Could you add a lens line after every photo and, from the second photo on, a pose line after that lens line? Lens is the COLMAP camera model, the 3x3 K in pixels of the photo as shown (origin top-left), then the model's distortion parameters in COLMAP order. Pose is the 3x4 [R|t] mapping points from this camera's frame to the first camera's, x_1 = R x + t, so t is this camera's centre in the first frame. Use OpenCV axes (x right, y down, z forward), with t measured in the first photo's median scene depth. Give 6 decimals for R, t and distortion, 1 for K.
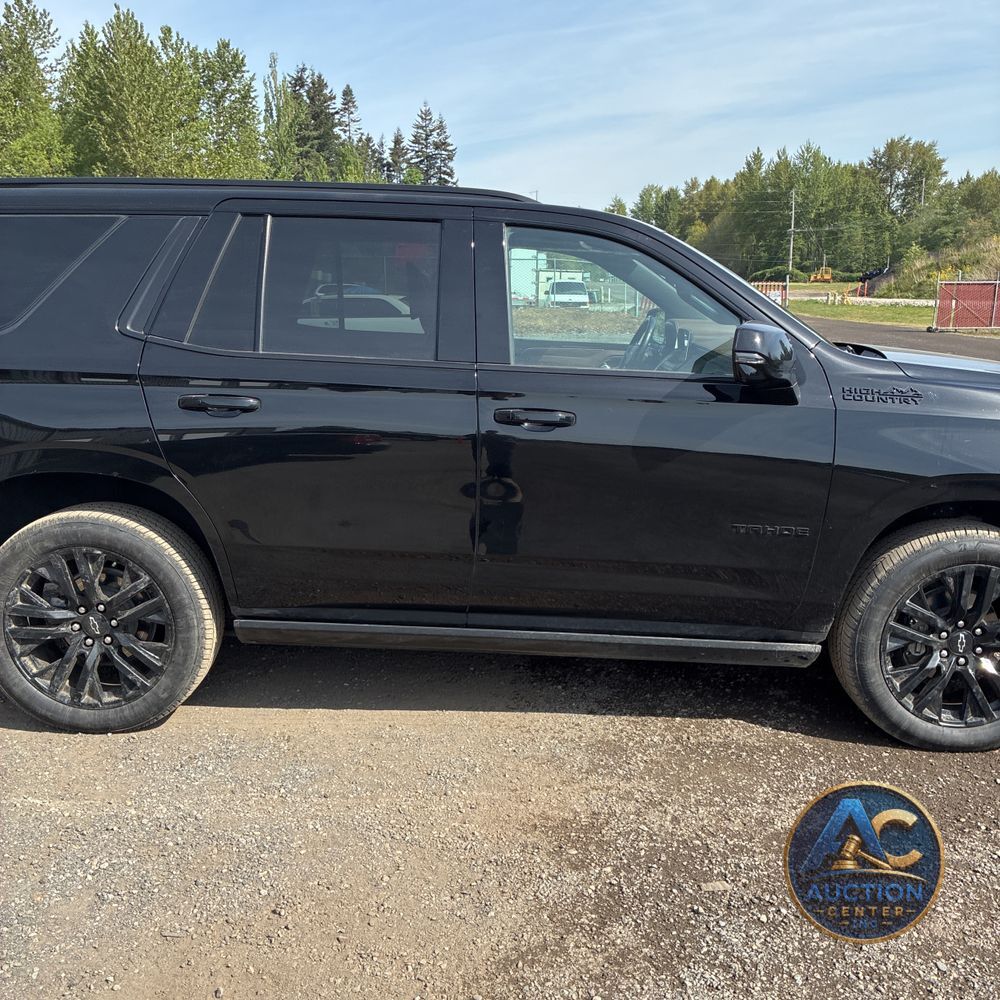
lens RADIAL K [[998.3, 0, 495.3], [0, 998.3, 515.4], [0, 0, 1]] dist [0.011470, 0.001380]
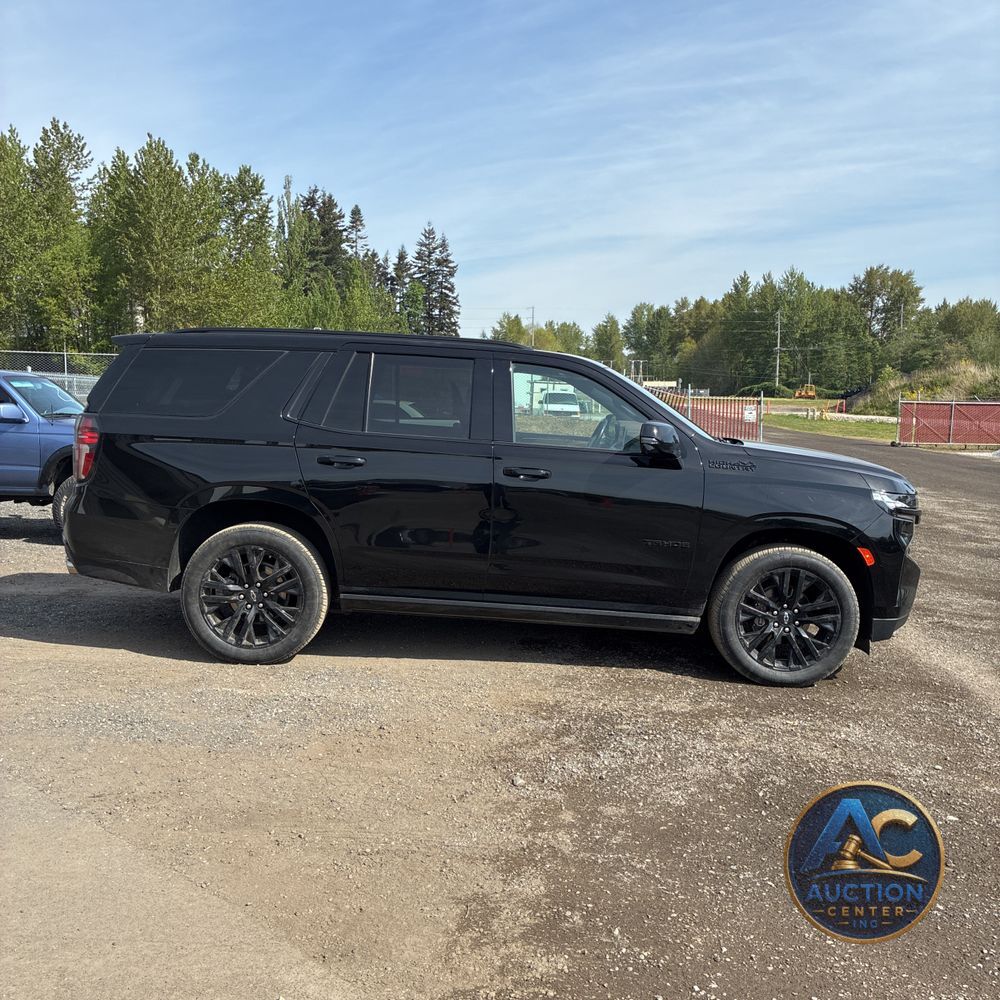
lens RADIAL K [[1011.4, 0, 497.1], [0, 1011.4, 498.4], [0, 0, 1]] dist [-0.000113, 0.016273]
pose [[0.999713, 0.022424, 0.008395, -0.002837], [-0.021221, 0.992171, -0.123068, 0.018202], [-0.011089, 0.122855, 0.992363, -0.080940]]
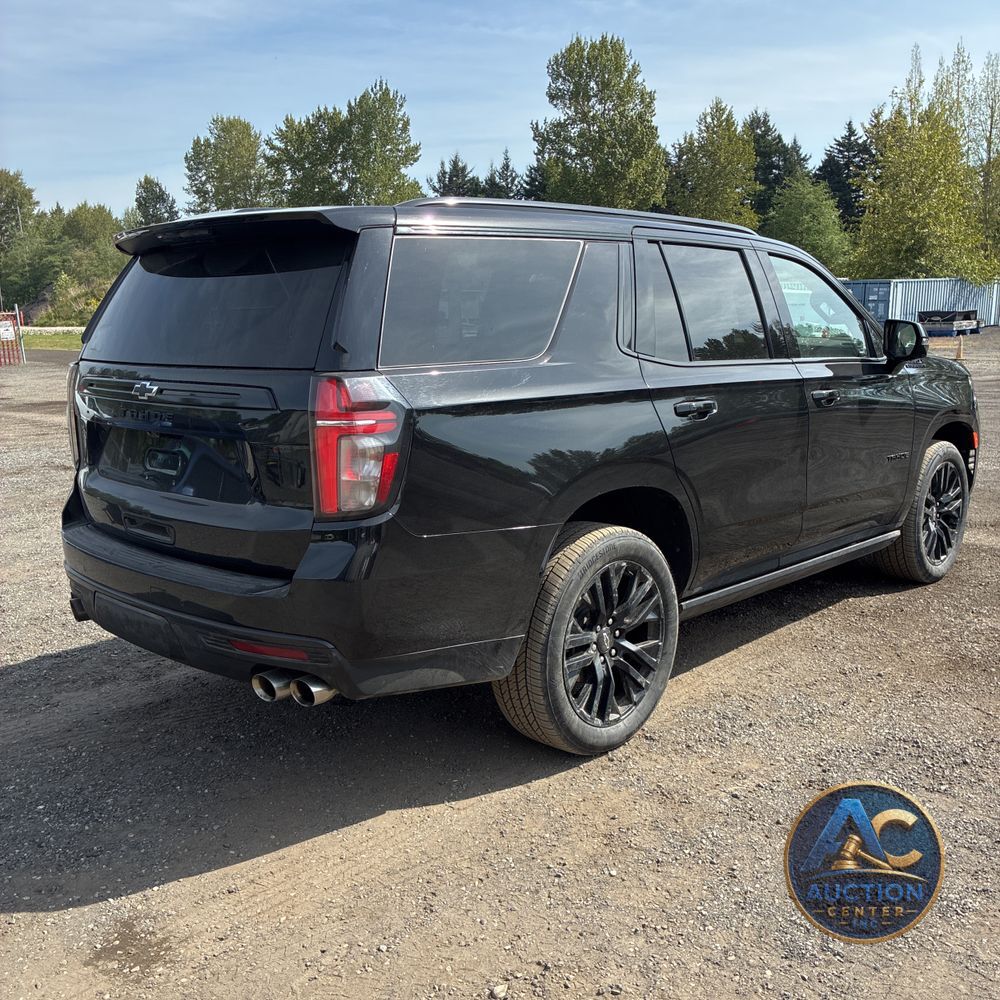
lens RADIAL K [[1011.4, 0, 497.1], [0, 1011.4, 498.4], [0, 0, 1]] dist [-0.000113, 0.016273]
pose [[0.659668, -0.156047, 0.735178, -0.148844], [0.189181, 0.981187, 0.038514, -0.011340], [-0.727357, 0.113676, 0.676779, 0.046333]]
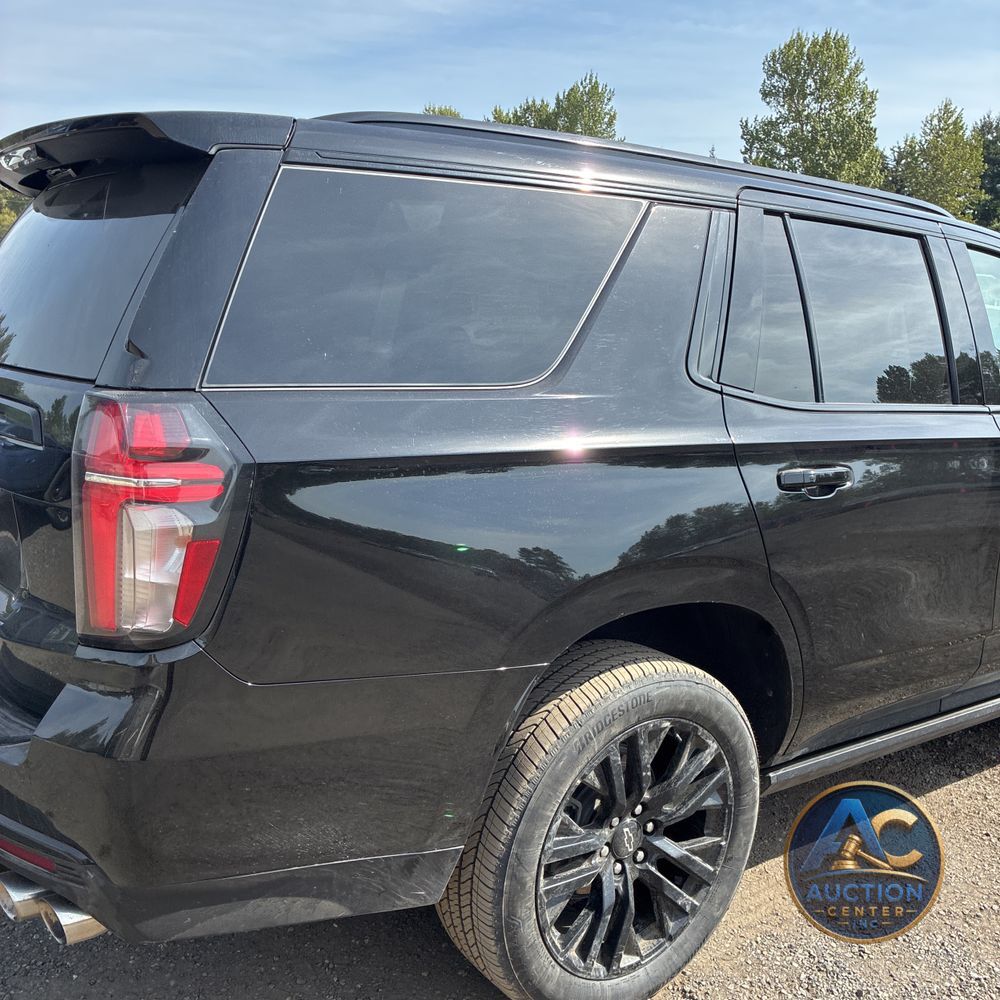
lens RADIAL K [[1028.7, 0, 500.0], [0, 1028.7, 500.0], [0, 0, 1]] dist [-0.020102, 0.032374]
pose [[0.782174, -0.091504, 0.616304, -0.104785], [0.103227, 0.994518, 0.016649, -0.015304], [-0.614449, 0.050596, 0.787332, 0.065381]]
